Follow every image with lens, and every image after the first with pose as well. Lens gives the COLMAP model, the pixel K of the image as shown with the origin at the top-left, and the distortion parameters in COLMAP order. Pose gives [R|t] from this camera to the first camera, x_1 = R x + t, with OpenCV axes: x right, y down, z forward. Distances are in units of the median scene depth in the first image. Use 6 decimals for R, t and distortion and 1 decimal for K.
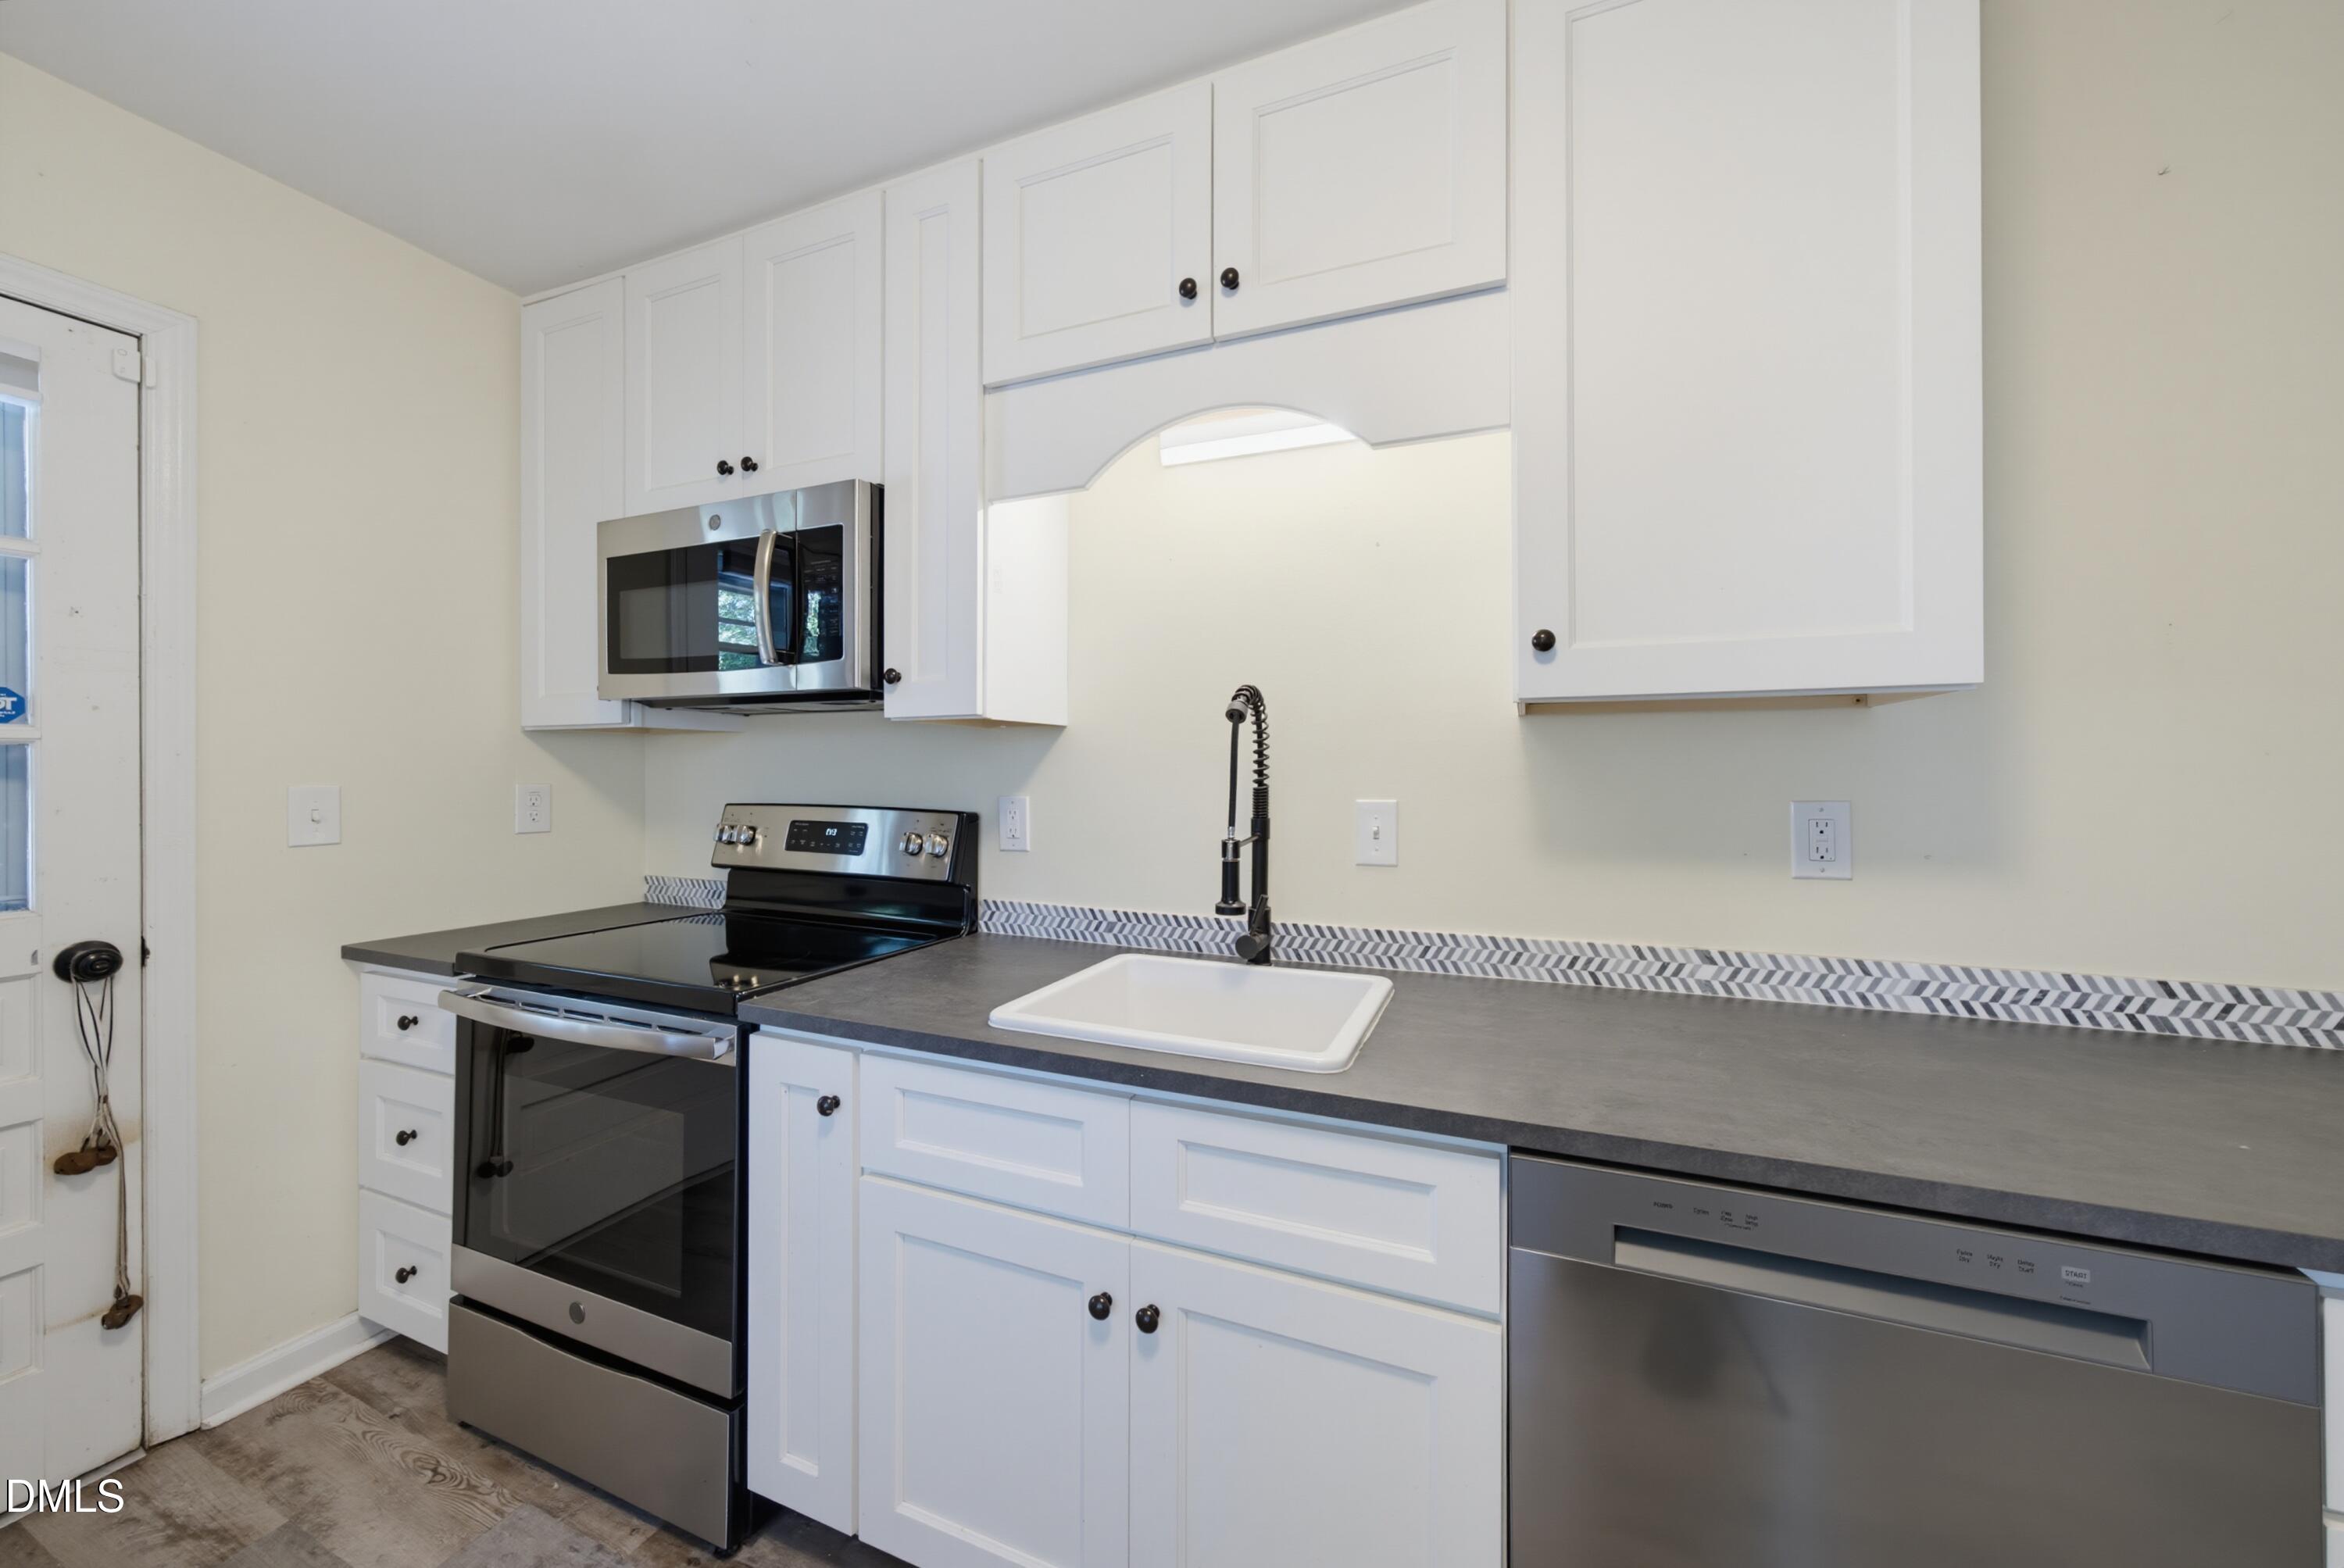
lens RADIAL K [[809.8, 0, 1204.6], [0, 809.8, 775.6], [0, 0, 1]] dist [-0.003115, 0.000261]
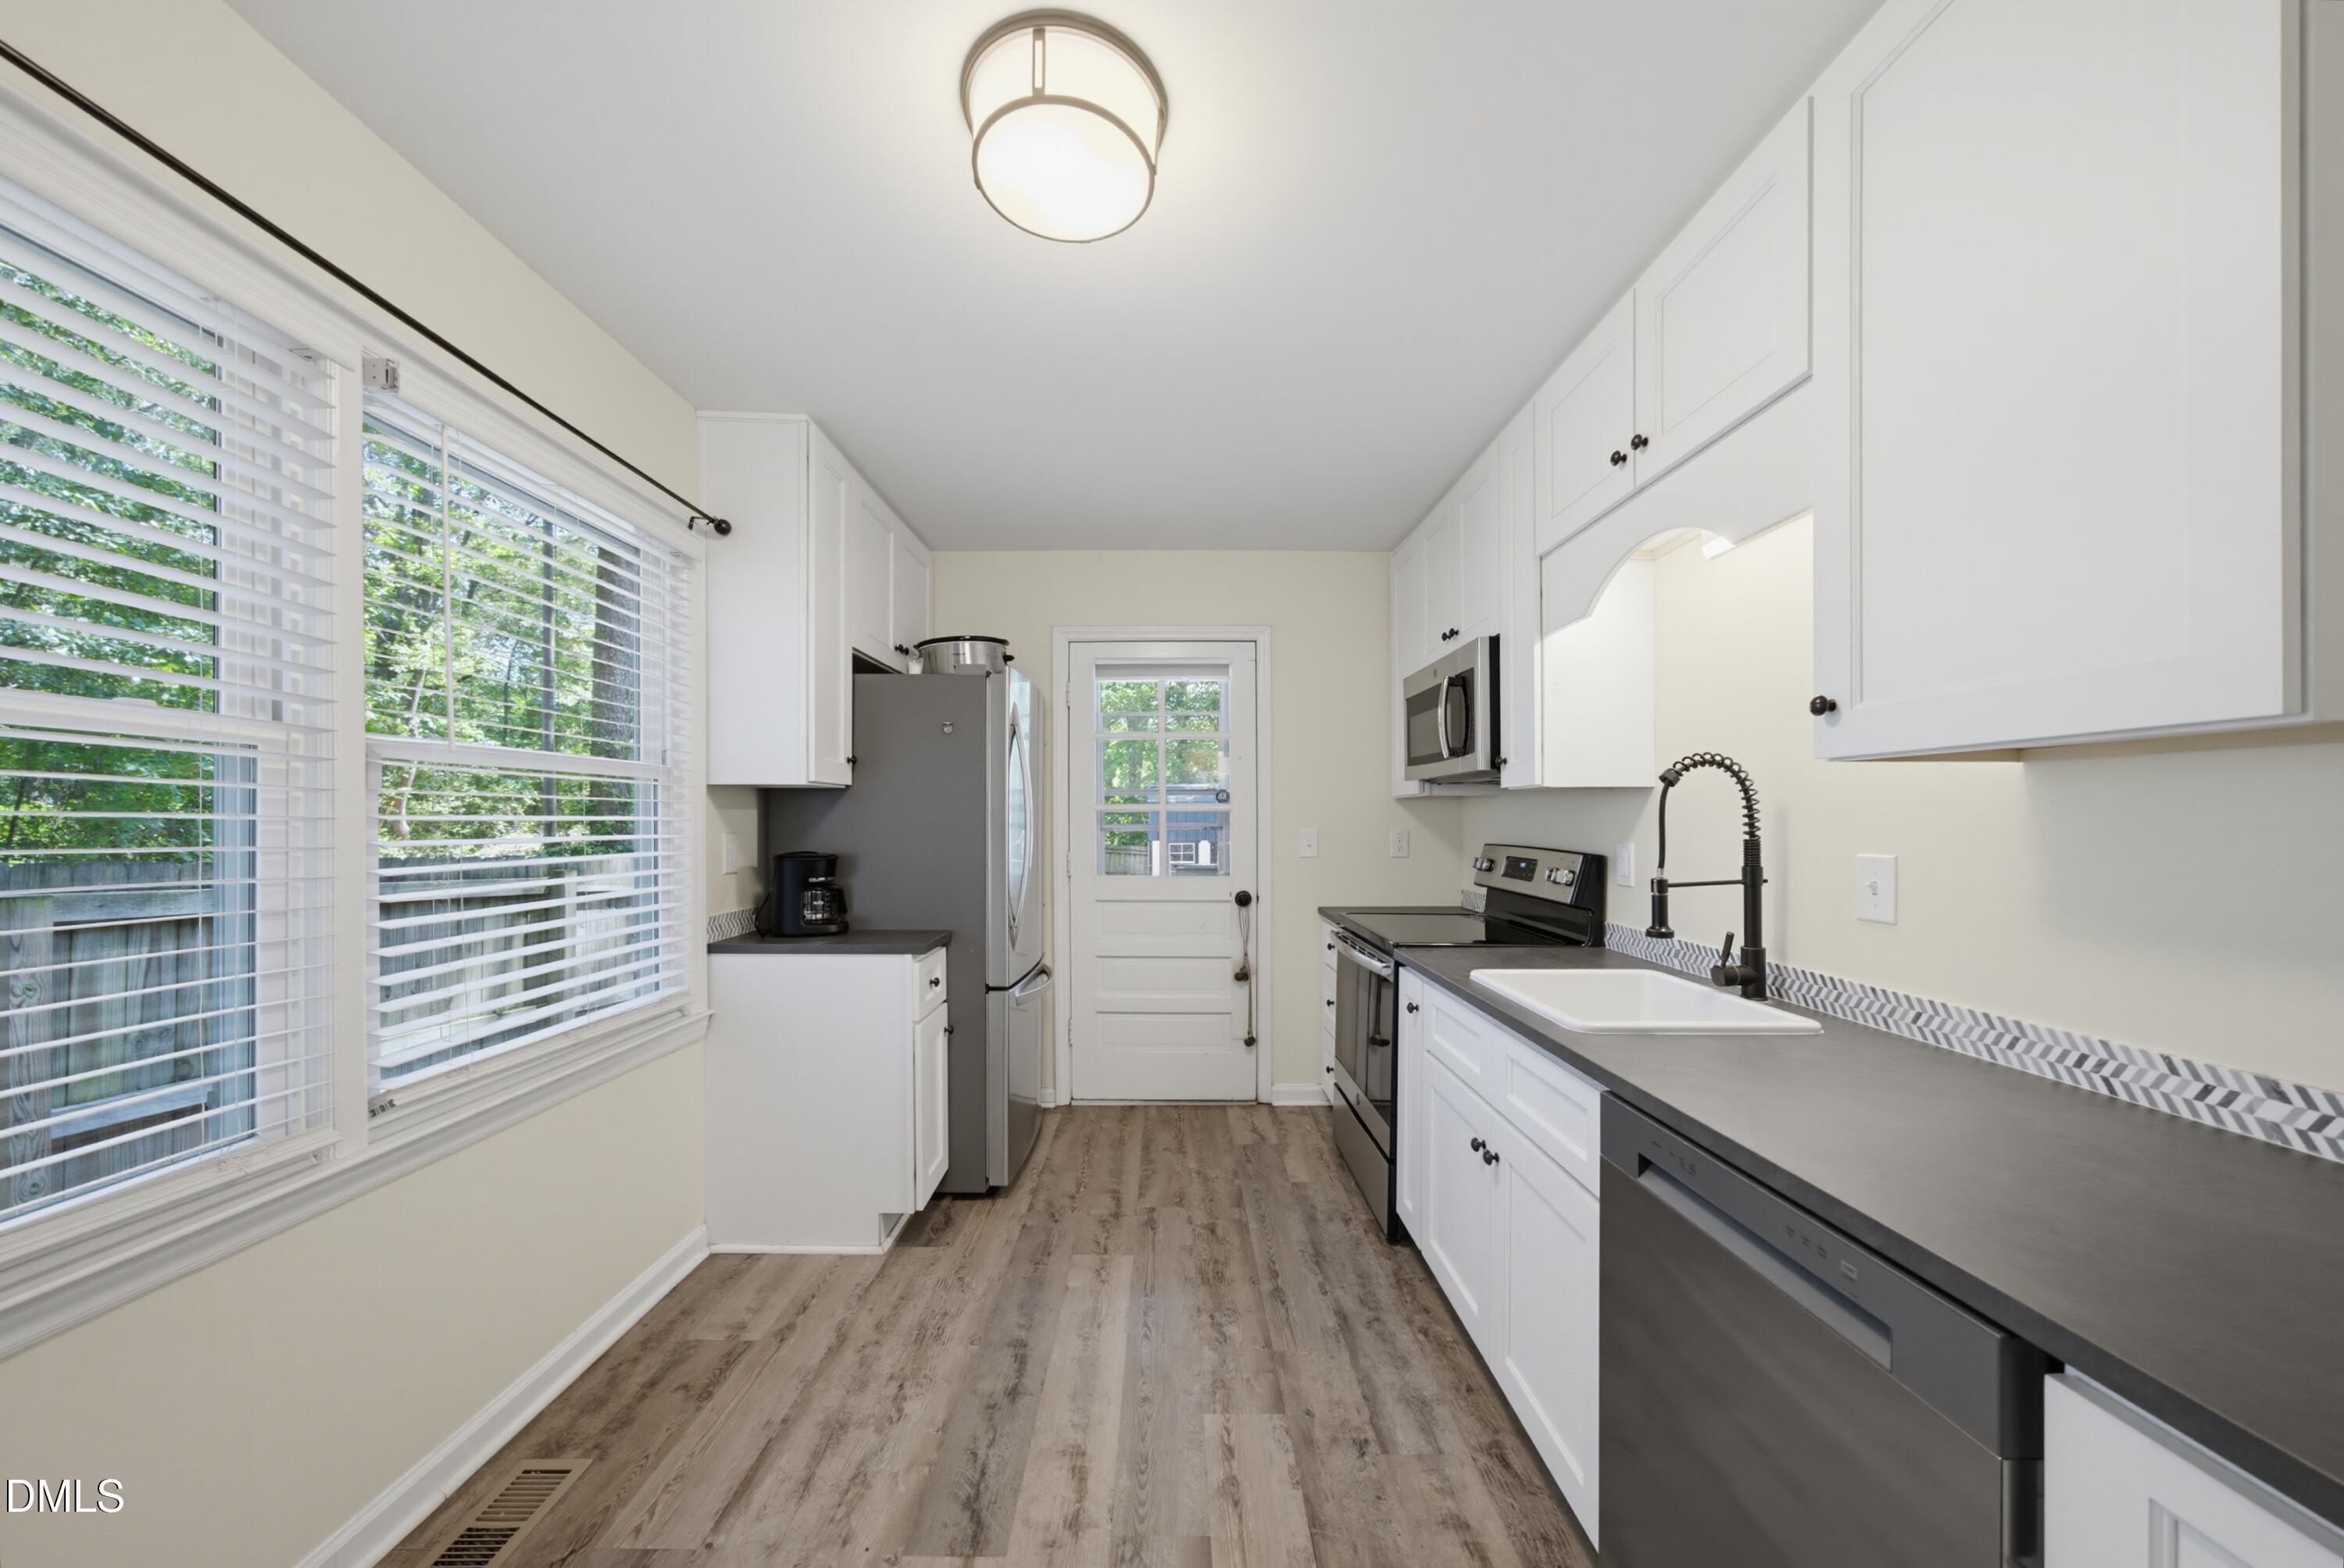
lens RADIAL K [[793.6, 0, 1168.9], [0, 793.6, 816.6], [0, 0, 1]] dist [-0.026727, 0.017750]
pose [[0.377368, -0.005174, -0.926049, 0.876984], [0.001618, 0.999987, -0.004928, -0.013170], [0.926062, 0.000362, 0.377371, -0.159440]]
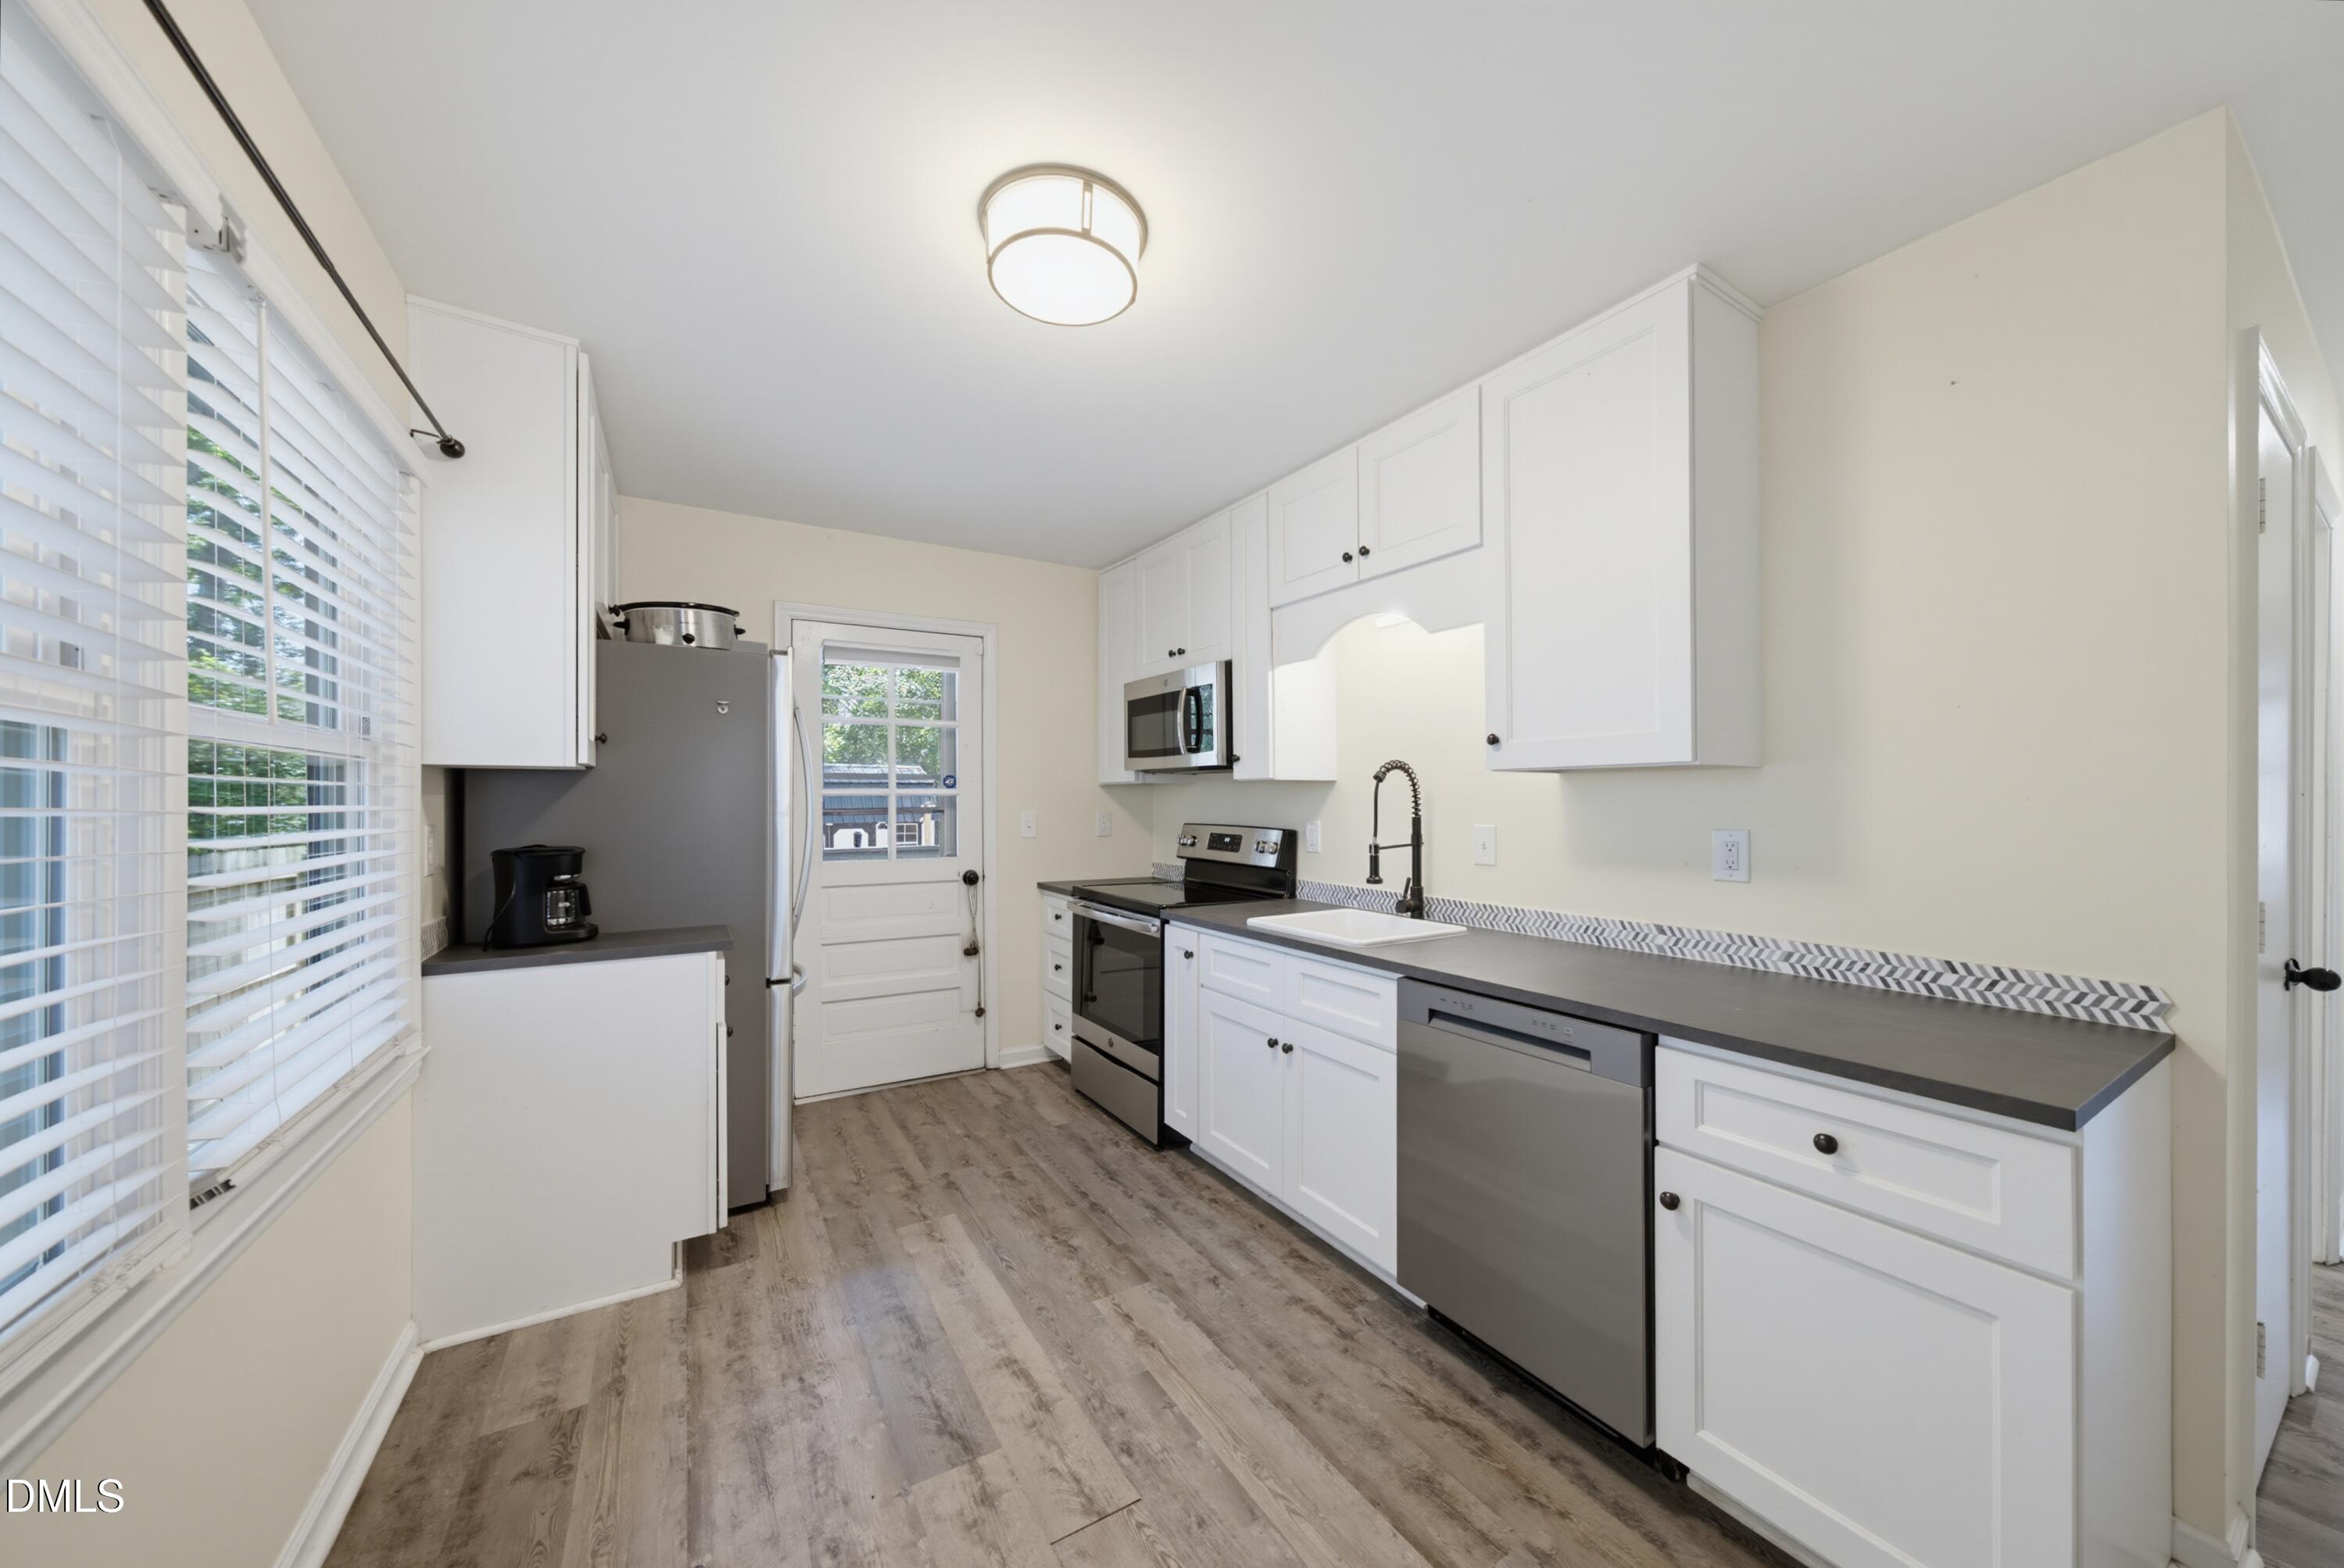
lens RADIAL K [[797.5, 0, 1163.2], [0, 797.5, 795.7], [0, 0, 1]] dist [-0.007701, 0.004784]
pose [[0.794858, -0.007391, -0.606750, 0.770964], [0.004325, 0.999969, -0.006516, -0.024331], [0.606780, 0.002555, 0.794866, -0.761547]]
